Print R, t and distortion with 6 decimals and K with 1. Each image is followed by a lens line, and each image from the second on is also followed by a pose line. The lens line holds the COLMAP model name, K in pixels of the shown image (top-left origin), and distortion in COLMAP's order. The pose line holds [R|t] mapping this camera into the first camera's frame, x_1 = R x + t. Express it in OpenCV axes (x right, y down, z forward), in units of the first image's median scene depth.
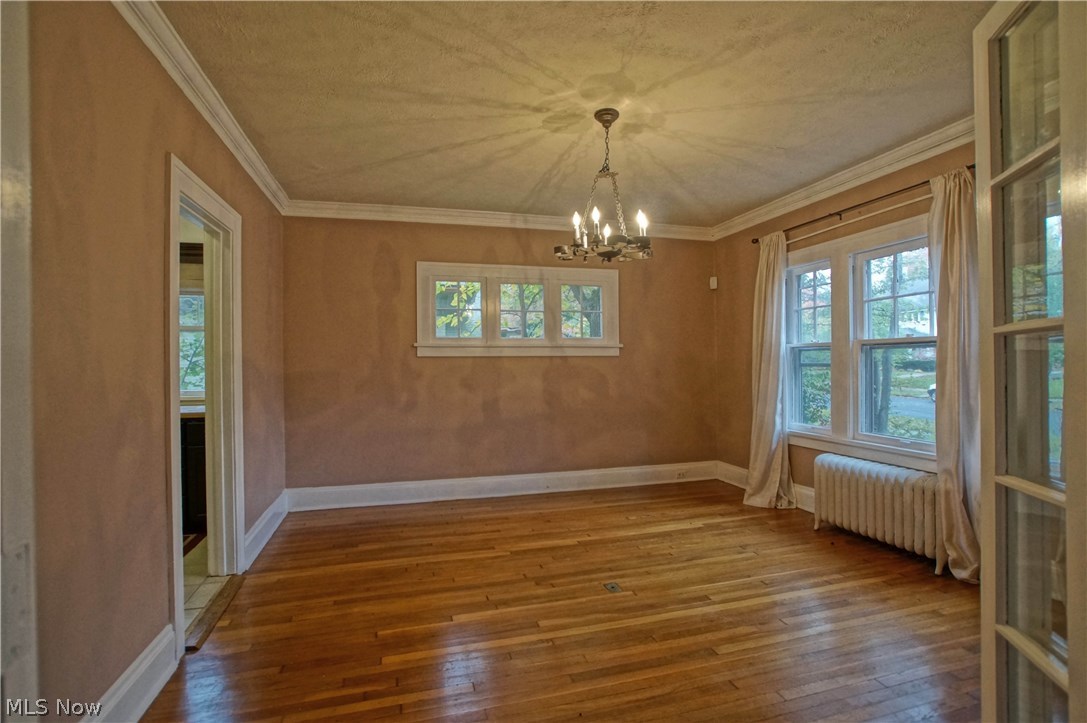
lens RADIAL K [[524.5, 0, 548.9], [0, 524.5, 364.5], [0, 0, 1]] dist [-0.005674, 0.000645]
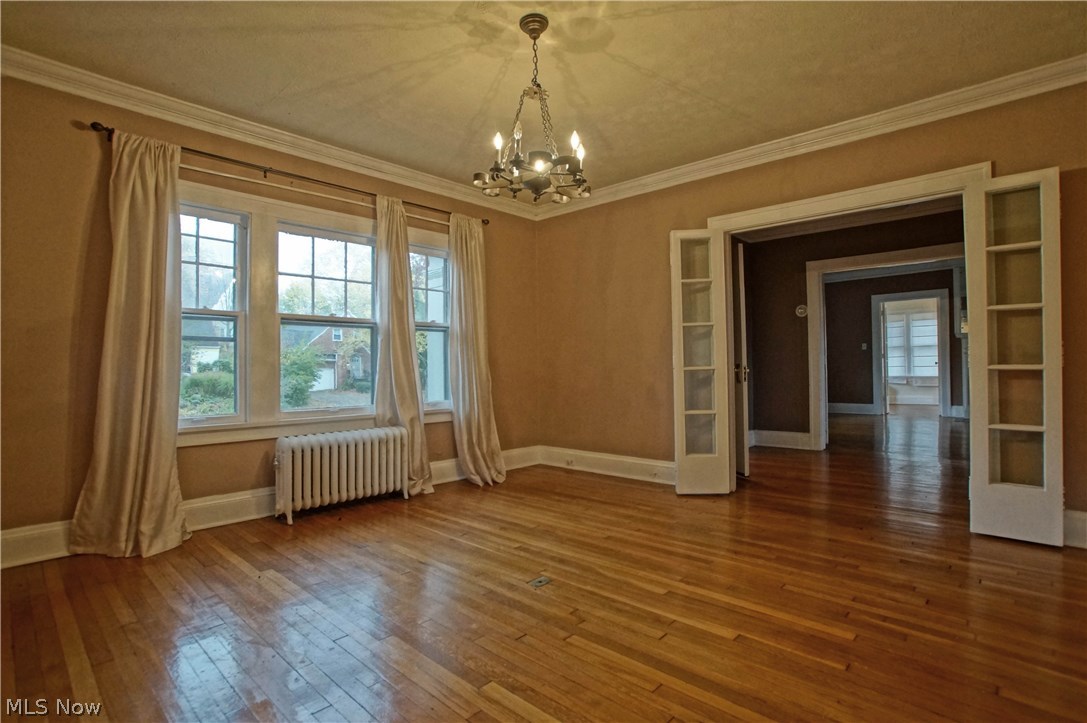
lens RADIAL K [[524.5, 0, 546.6], [0, 524.5, 362.1], [0, 0, 1]] dist [-0.005674, 0.000645]
pose [[-0.514400, 0.028245, 0.857085, -0.610069], [0.011732, 0.999596, -0.025900, 0.093278], [-0.857470, -0.003268, -0.514523, 1.415232]]
